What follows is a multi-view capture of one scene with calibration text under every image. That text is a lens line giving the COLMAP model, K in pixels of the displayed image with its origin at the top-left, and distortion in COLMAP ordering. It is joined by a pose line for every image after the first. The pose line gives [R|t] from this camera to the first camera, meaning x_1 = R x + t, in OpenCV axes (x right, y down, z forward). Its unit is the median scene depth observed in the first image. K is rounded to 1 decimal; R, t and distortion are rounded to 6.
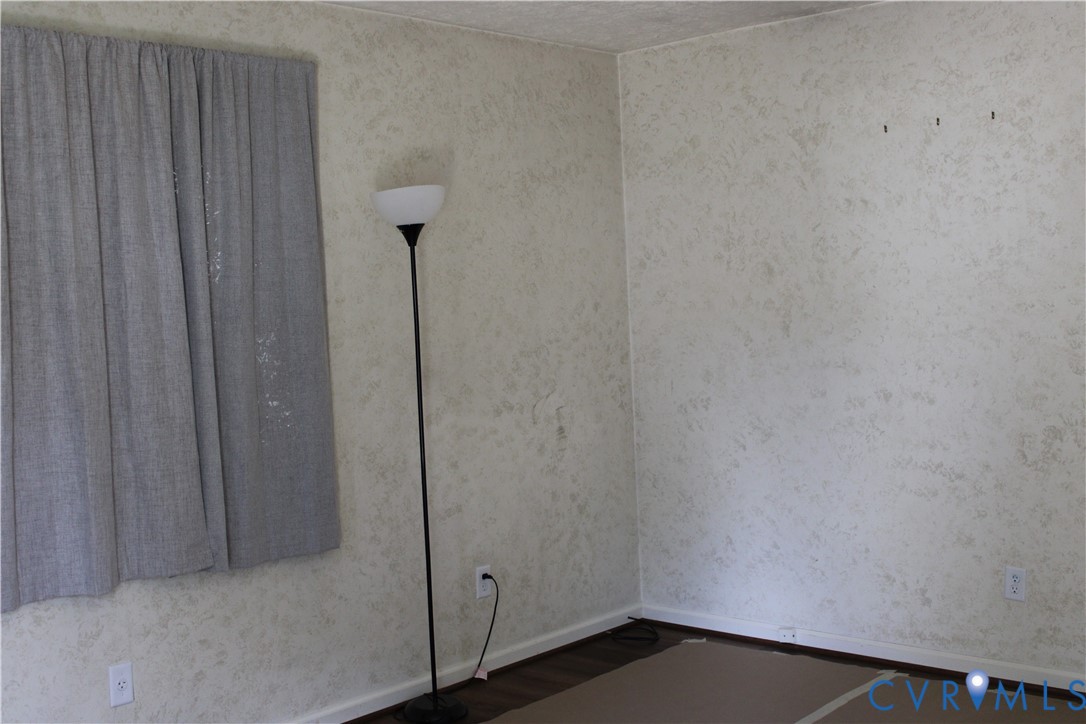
lens RADIAL K [[1316.6, 0, 542.9], [0, 1316.6, 361.9], [0, 0, 1]] dist [-0.018249, 0.000000]
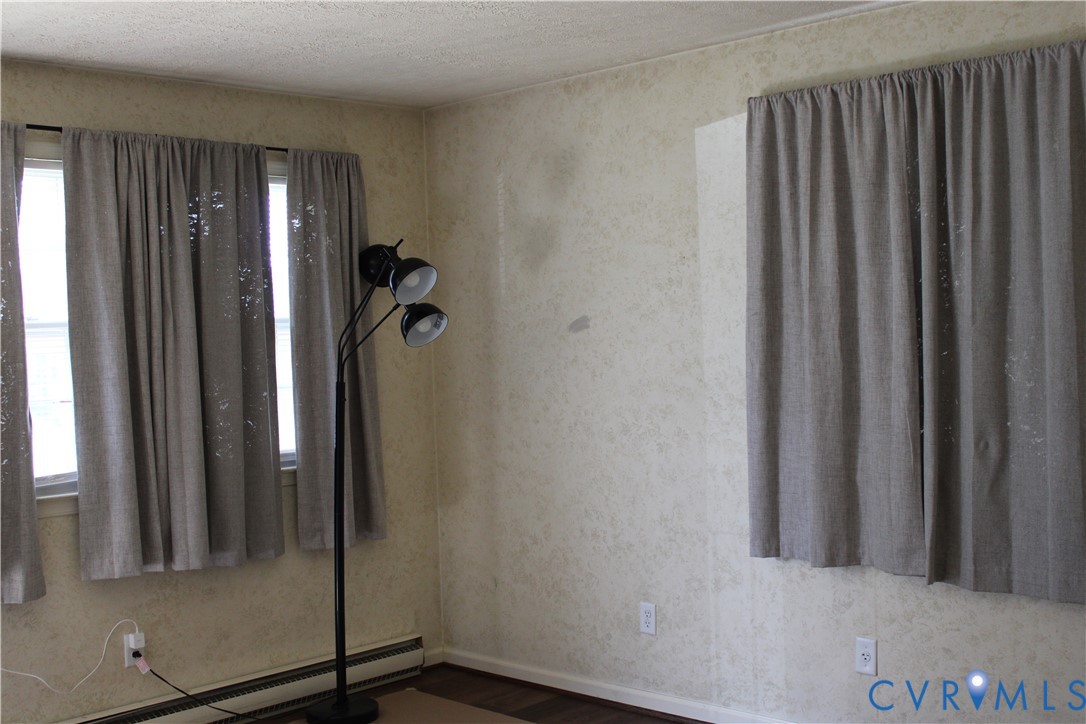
lens RADIAL K [[1316.6, 0, 542.9], [0, 1316.6, 362.9], [0, 0, 1]] dist [-0.018249, 0.000000]
pose [[-0.043316, 0.072785, -0.996407, 0.777153], [-0.017227, 0.997140, 0.073588, -0.080830], [0.998913, 0.020352, -0.041939, 0.750914]]
